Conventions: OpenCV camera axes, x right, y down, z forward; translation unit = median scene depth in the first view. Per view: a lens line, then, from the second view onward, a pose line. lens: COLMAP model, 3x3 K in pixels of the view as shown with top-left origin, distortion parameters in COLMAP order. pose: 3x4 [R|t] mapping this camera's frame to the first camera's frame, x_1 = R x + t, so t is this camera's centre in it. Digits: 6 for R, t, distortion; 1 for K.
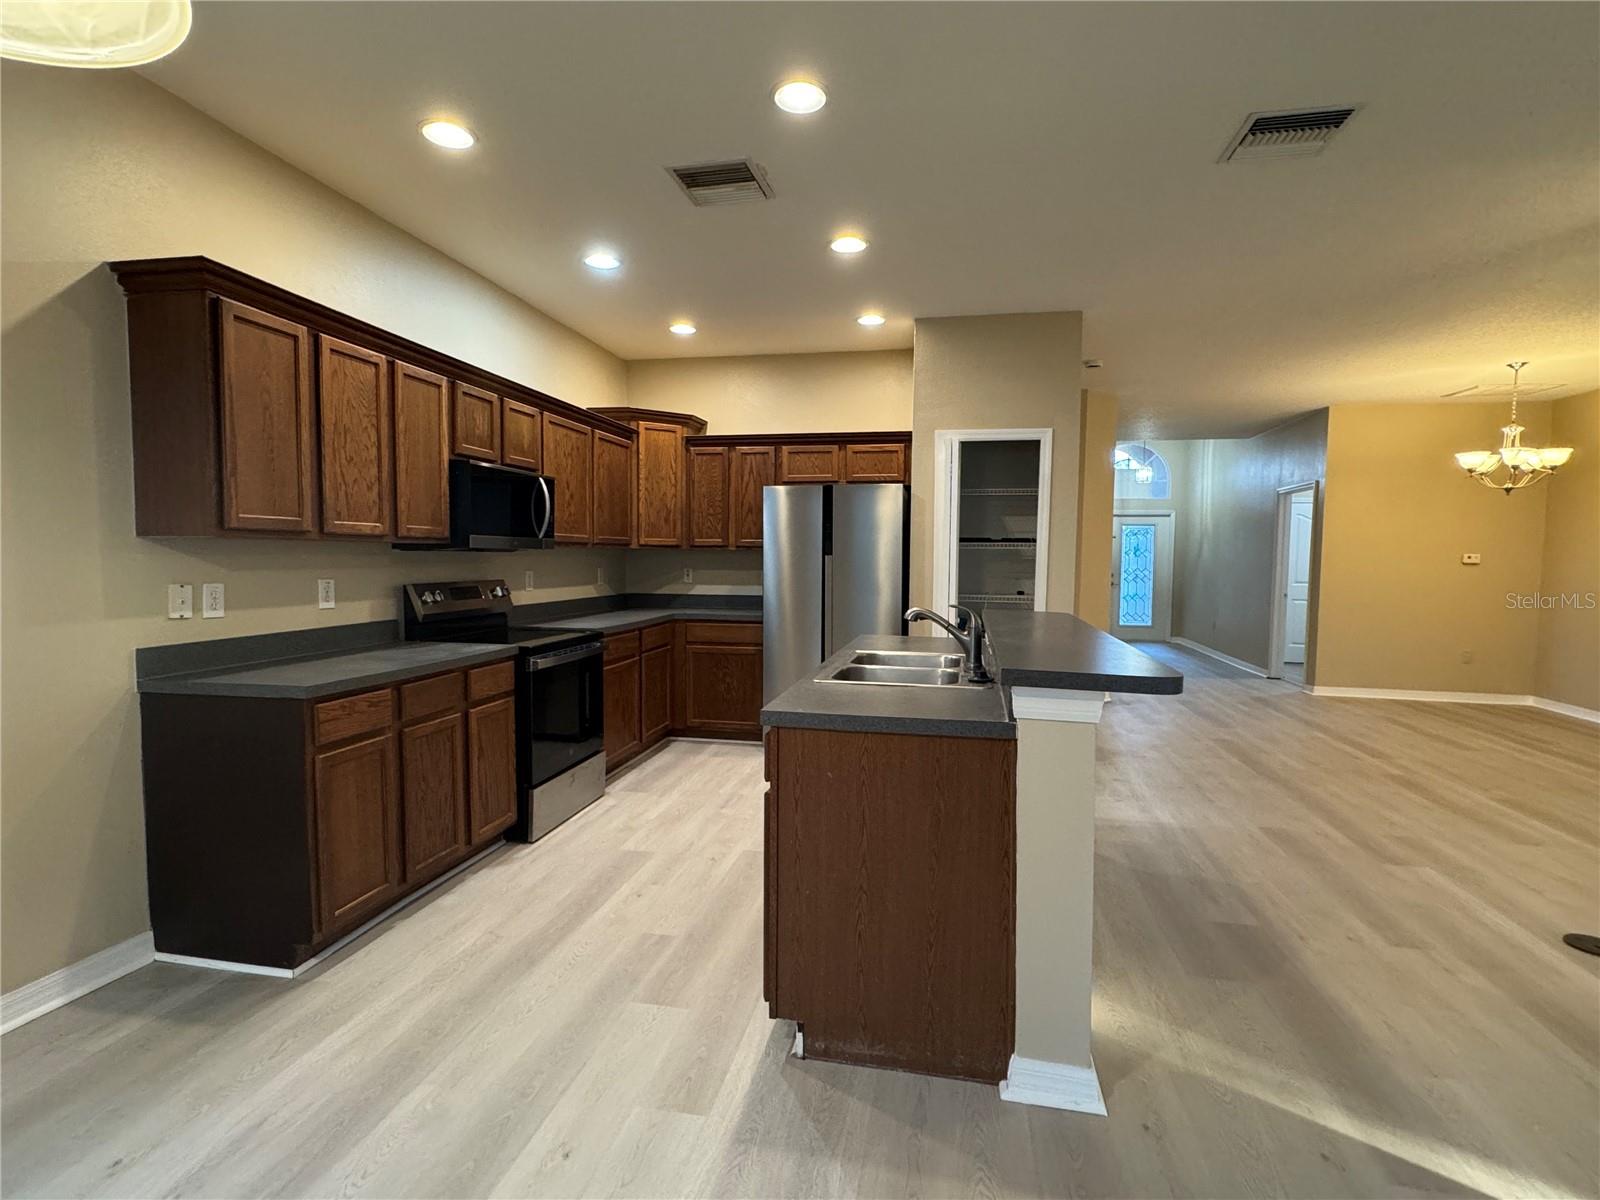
lens RADIAL K [[778.3, 0, 798.8], [0, 778.3, 603.9], [0, 0, 1]] dist [0.002731, -0.001851]
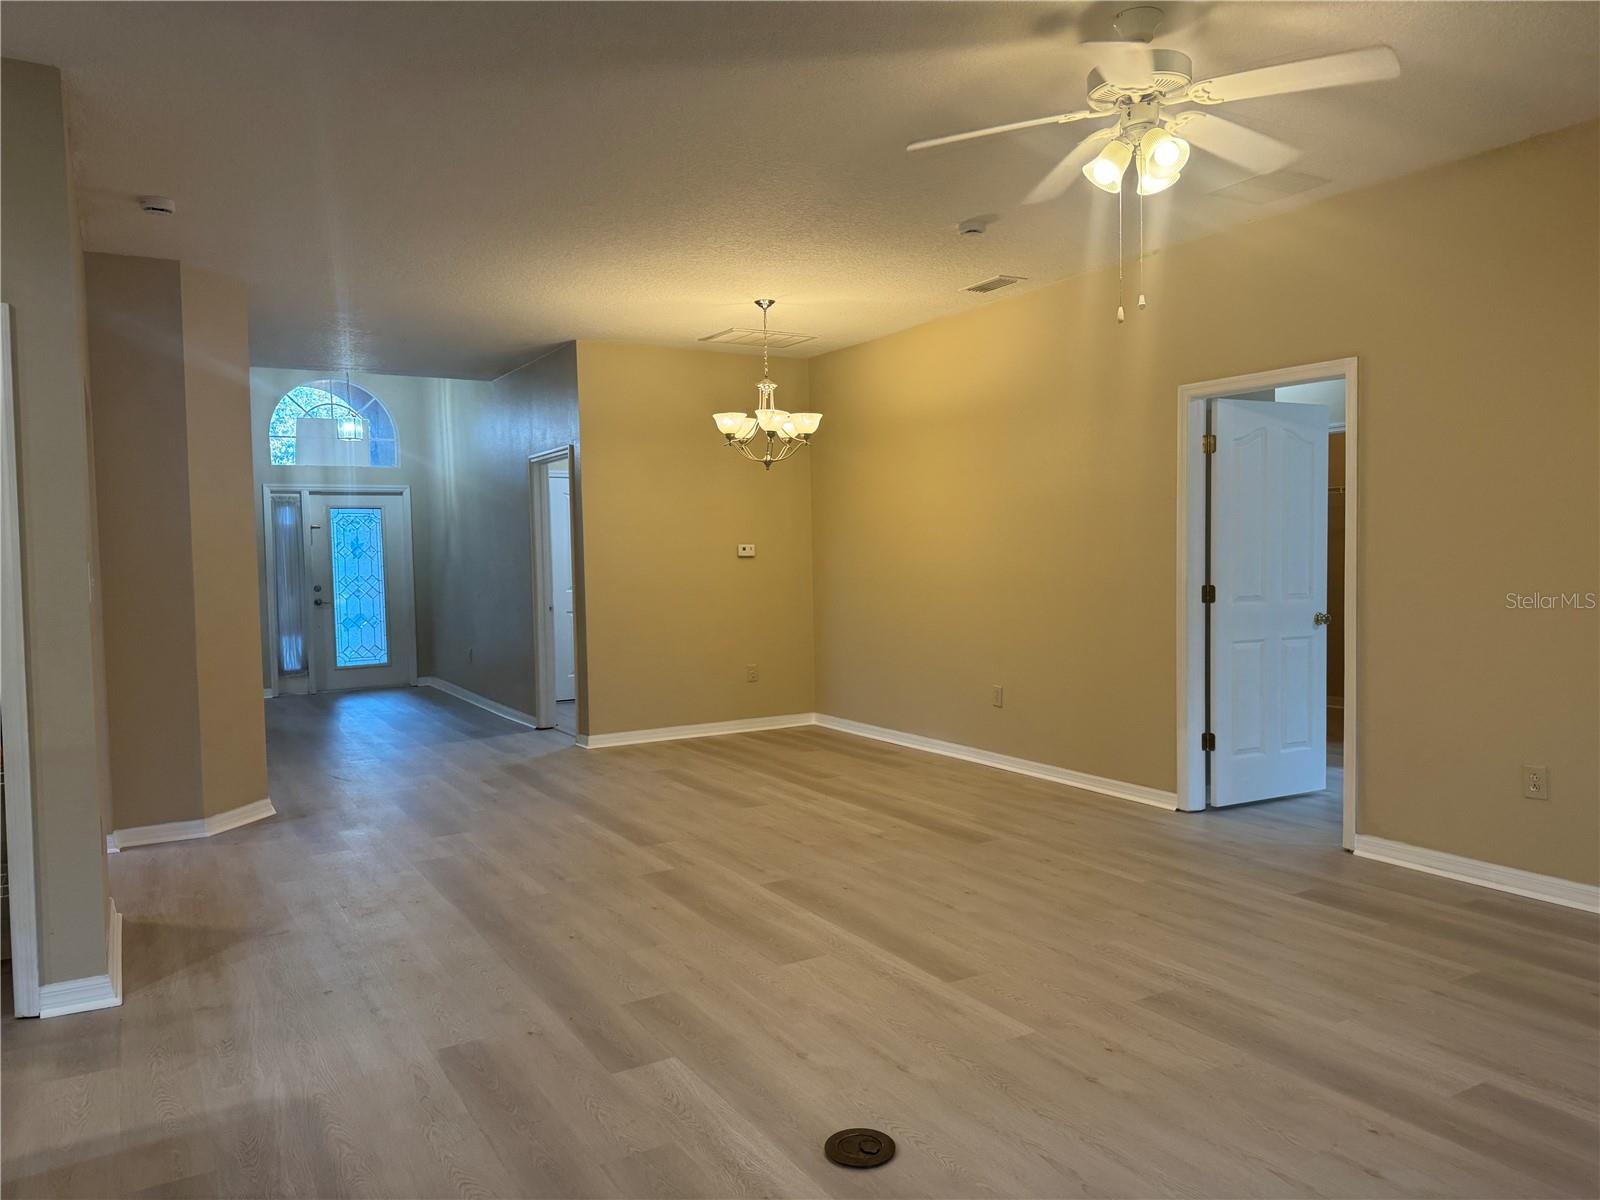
lens RADIAL K [[1121.4, 0, 793.4], [0, 1121.4, 603.9], [0, 0, 1]] dist [0.097315, -0.121563]
pose [[0.747296, -0.058387, 0.661921, 0.274451], [0.069311, 0.997548, 0.009741, -0.022406], [-0.660867, 0.038599, 0.749510, 0.222611]]
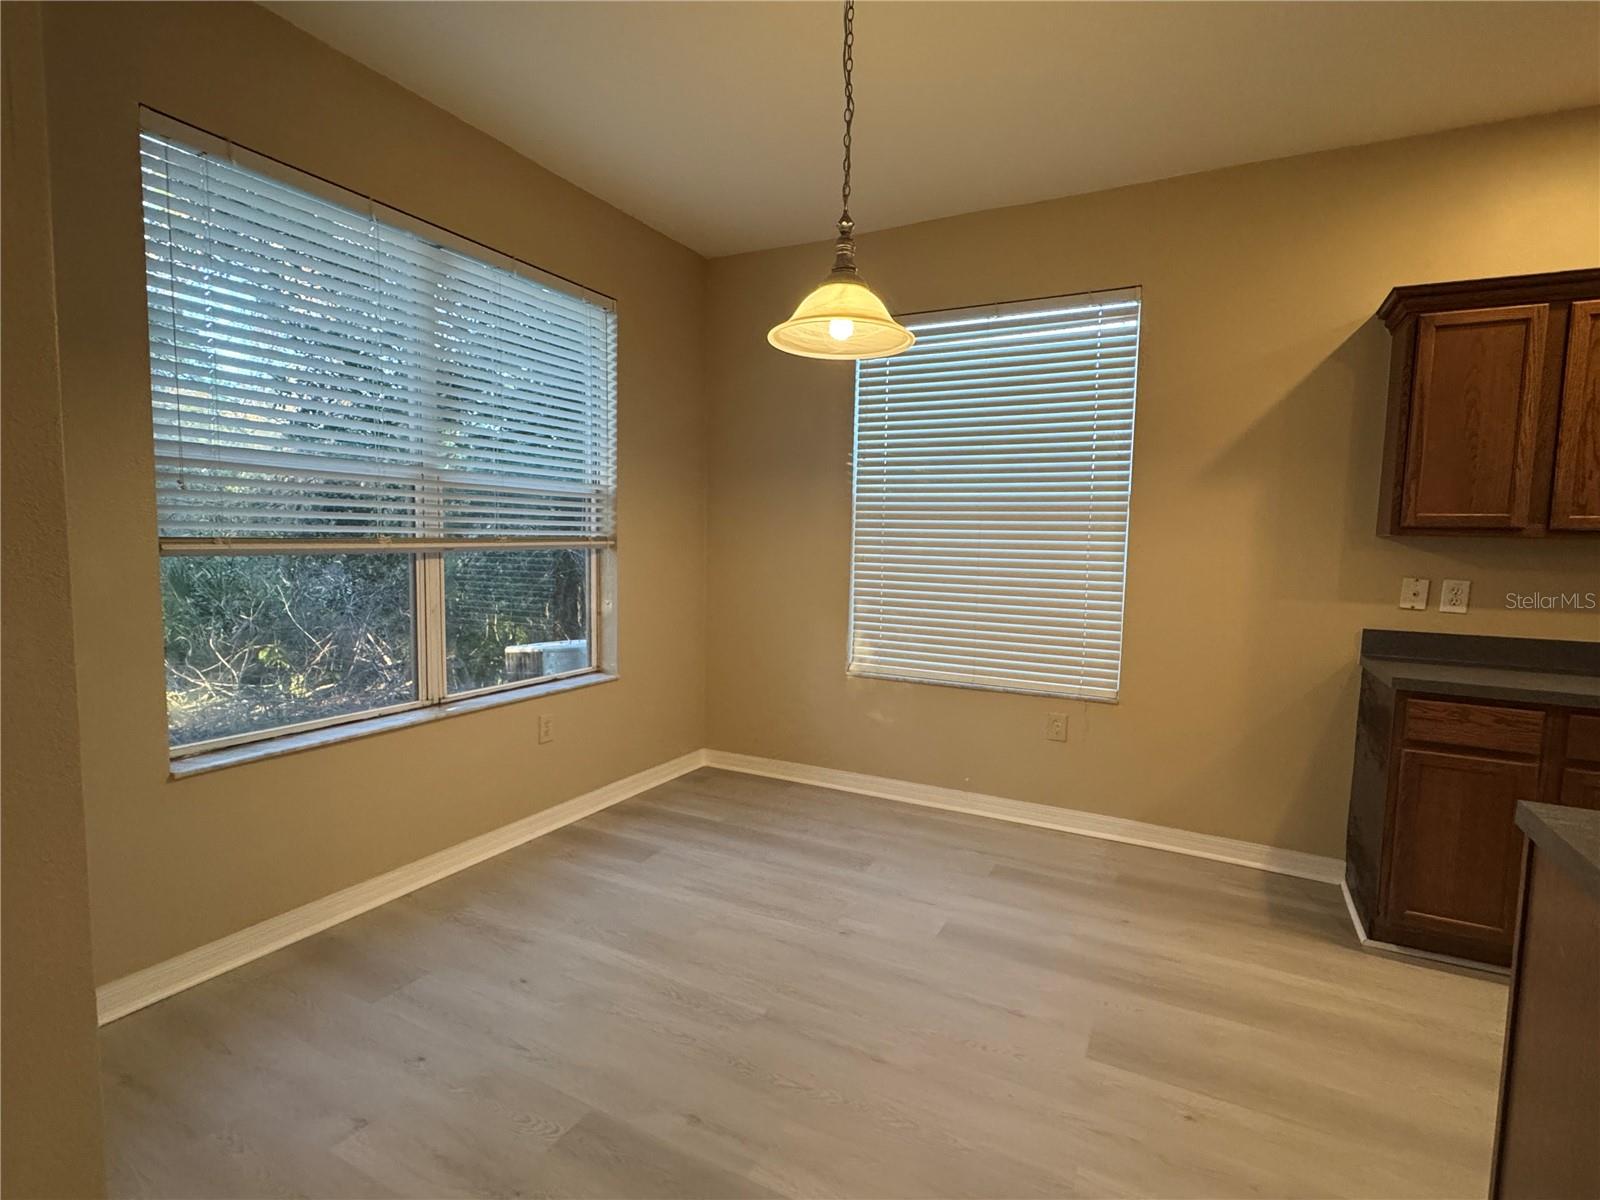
lens RADIAL K [[778.3, 0, 798.8], [0, 778.3, 603.9], [0, 0, 1]] dist [0.002731, -0.001851]
pose [[-0.282158, 0.067645, -0.956980, 0.375272], [-0.082717, 0.992081, 0.094514, -0.015202], [0.955795, 0.105827, -0.274328, 0.331624]]
